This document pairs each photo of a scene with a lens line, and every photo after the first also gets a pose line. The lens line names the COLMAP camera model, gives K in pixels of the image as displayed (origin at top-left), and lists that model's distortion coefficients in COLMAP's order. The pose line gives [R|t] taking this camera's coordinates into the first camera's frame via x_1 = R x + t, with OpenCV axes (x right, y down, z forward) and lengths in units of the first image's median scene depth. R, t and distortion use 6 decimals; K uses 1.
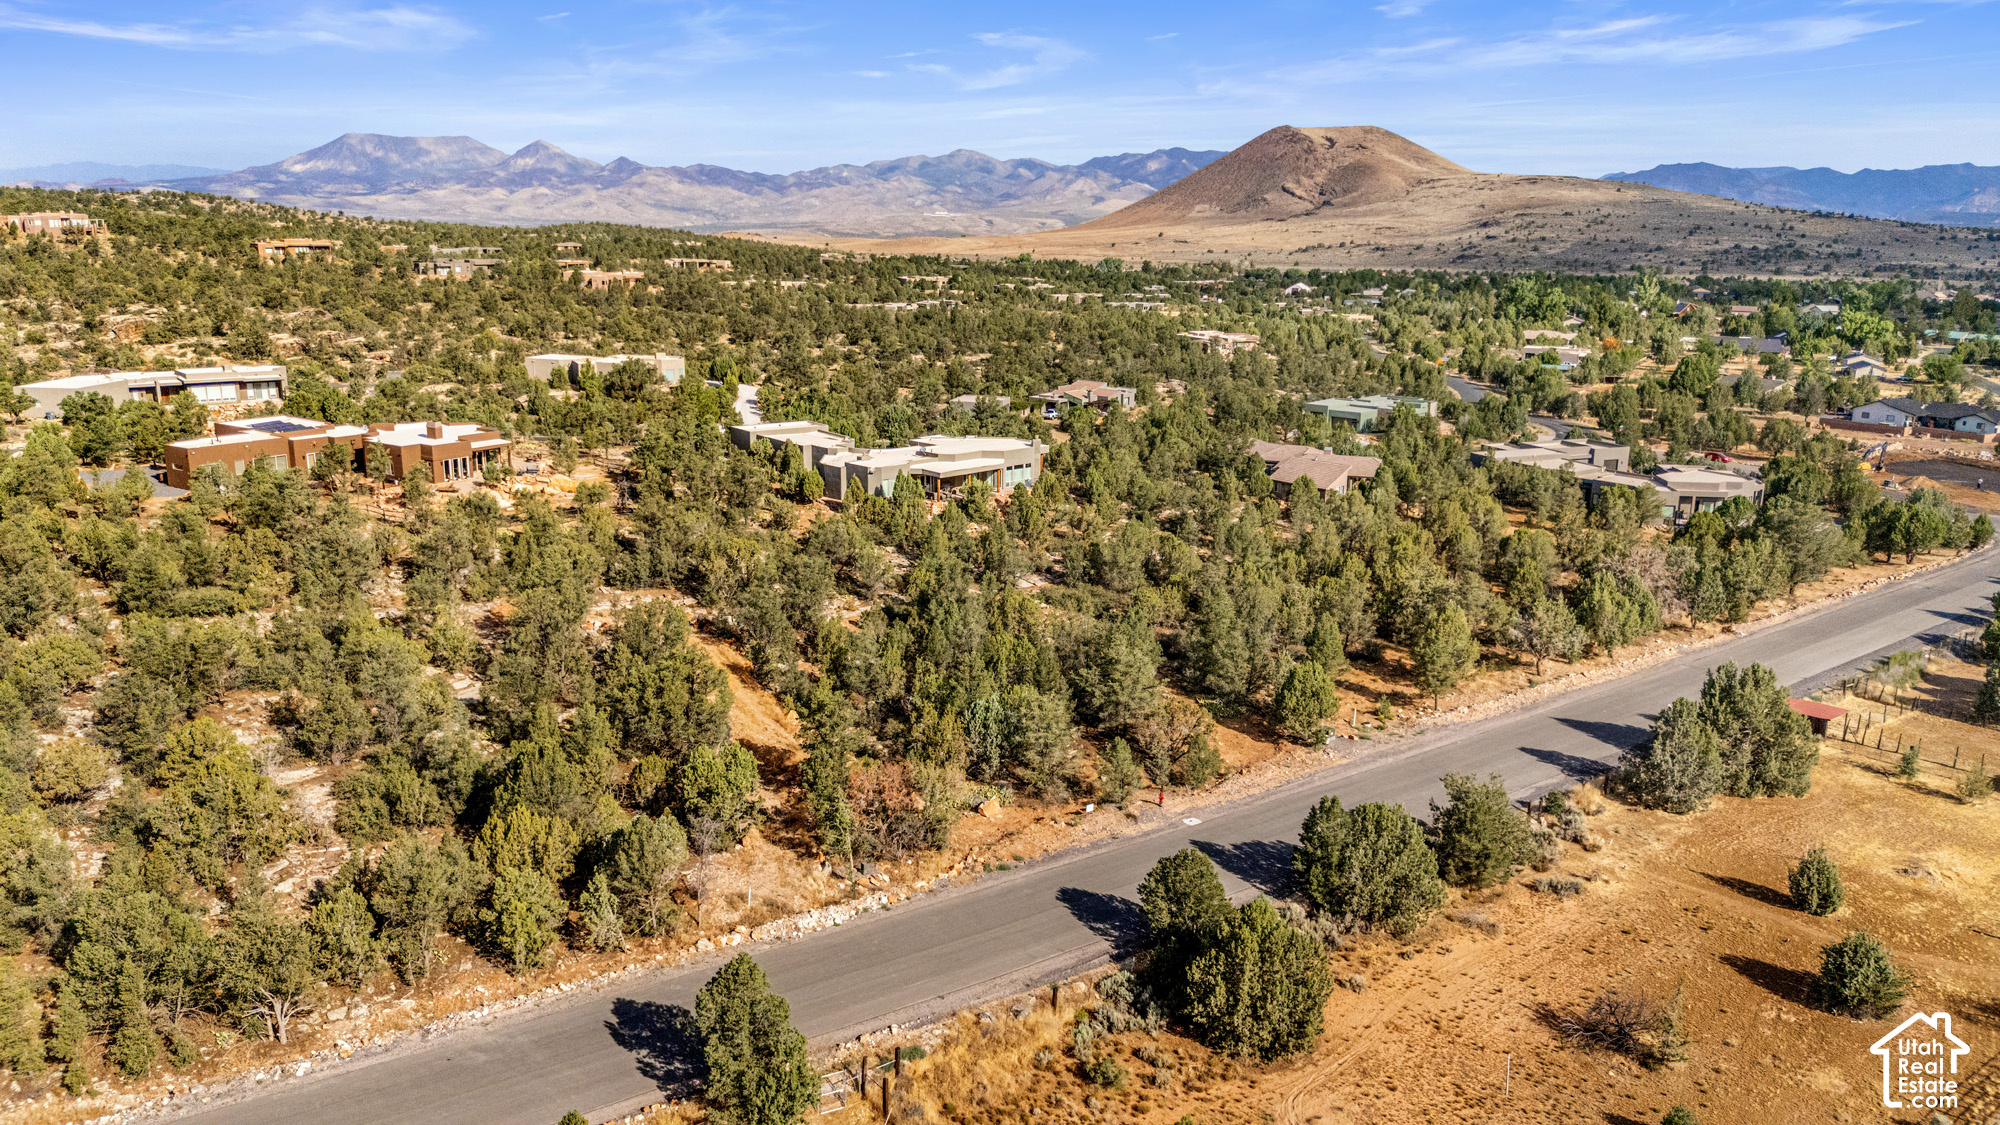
lens RADIAL K [[1462.6, 0, 1003.7], [0, 1462.6, 558.7], [0, 0, 1]] dist [0.081791, -0.089900]
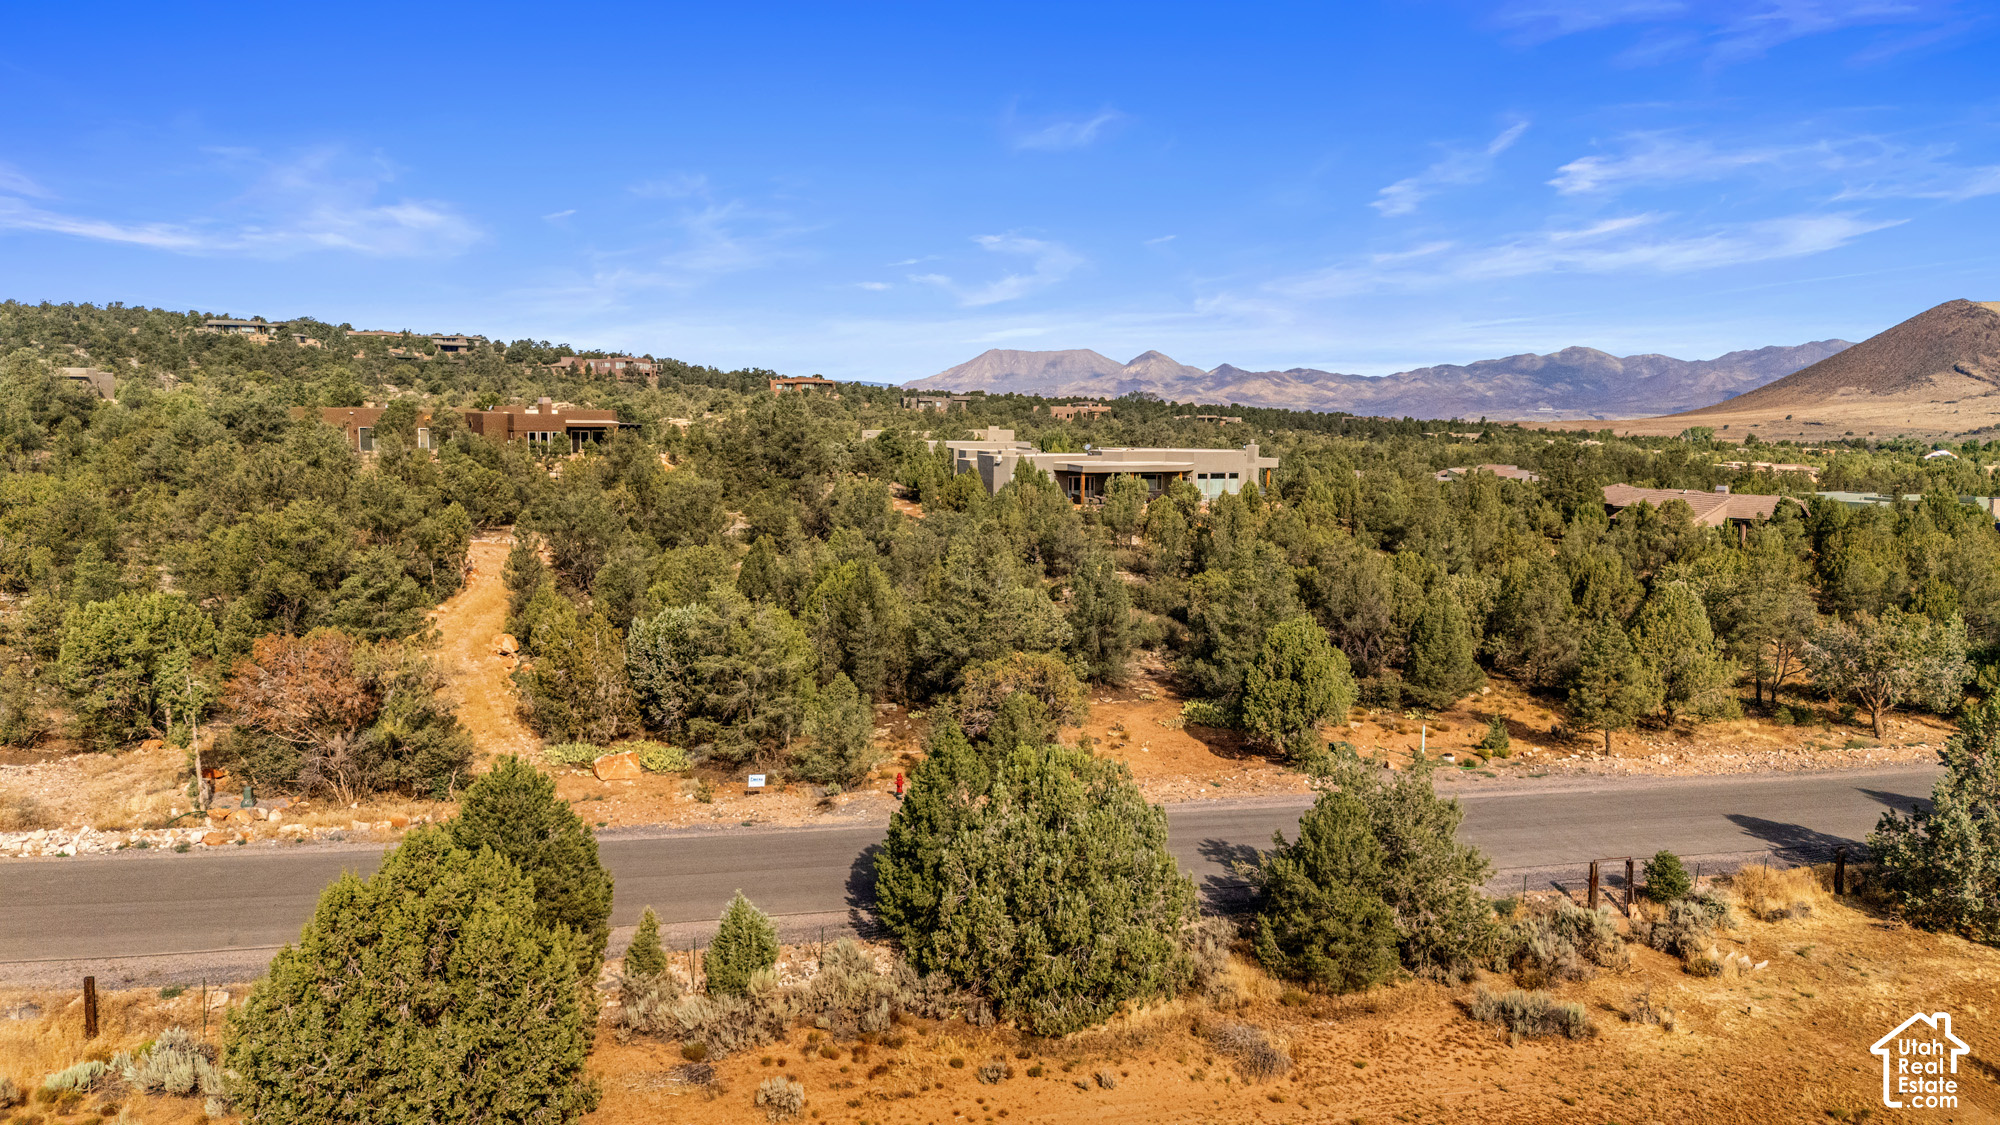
lens RADIAL K [[1462.6, 0, 1003.7], [0, 1462.6, 558.7], [0, 0, 1]] dist [0.081791, -0.089900]
pose [[0.923944, 0.035205, -0.380905, 0.343091], [-0.085313, 0.989640, -0.115472, 0.132464], [0.372893, 0.139185, 0.917376, 0.457782]]
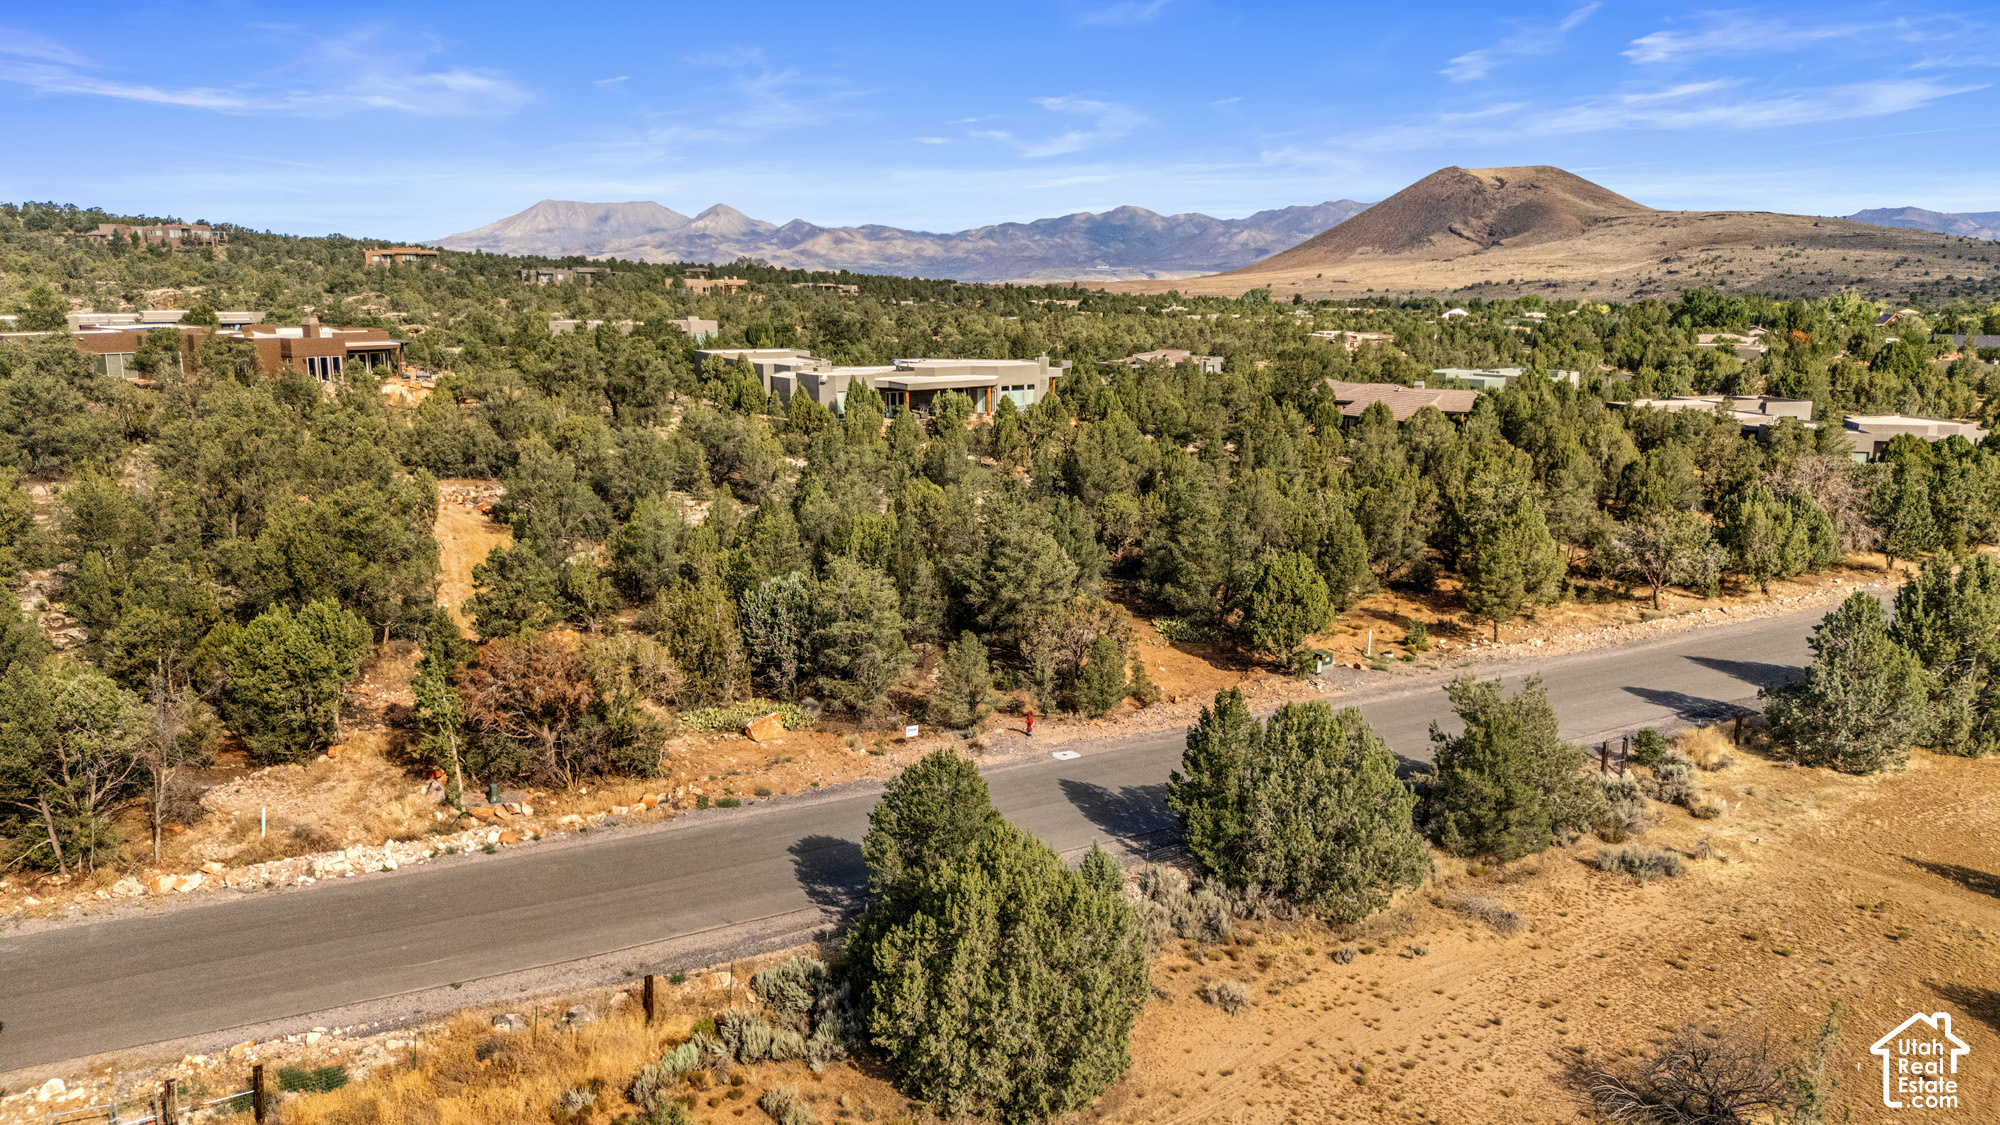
lens RADIAL K [[1462.6, 0, 1003.7], [0, 1462.6, 558.7], [0, 0, 1]] dist [0.081791, -0.089900]
pose [[0.994061, 0.012182, -0.108139, 0.159093], [-0.016103, 0.999241, -0.035458, 0.107338], [0.107625, 0.036989, 0.993503, 0.322183]]
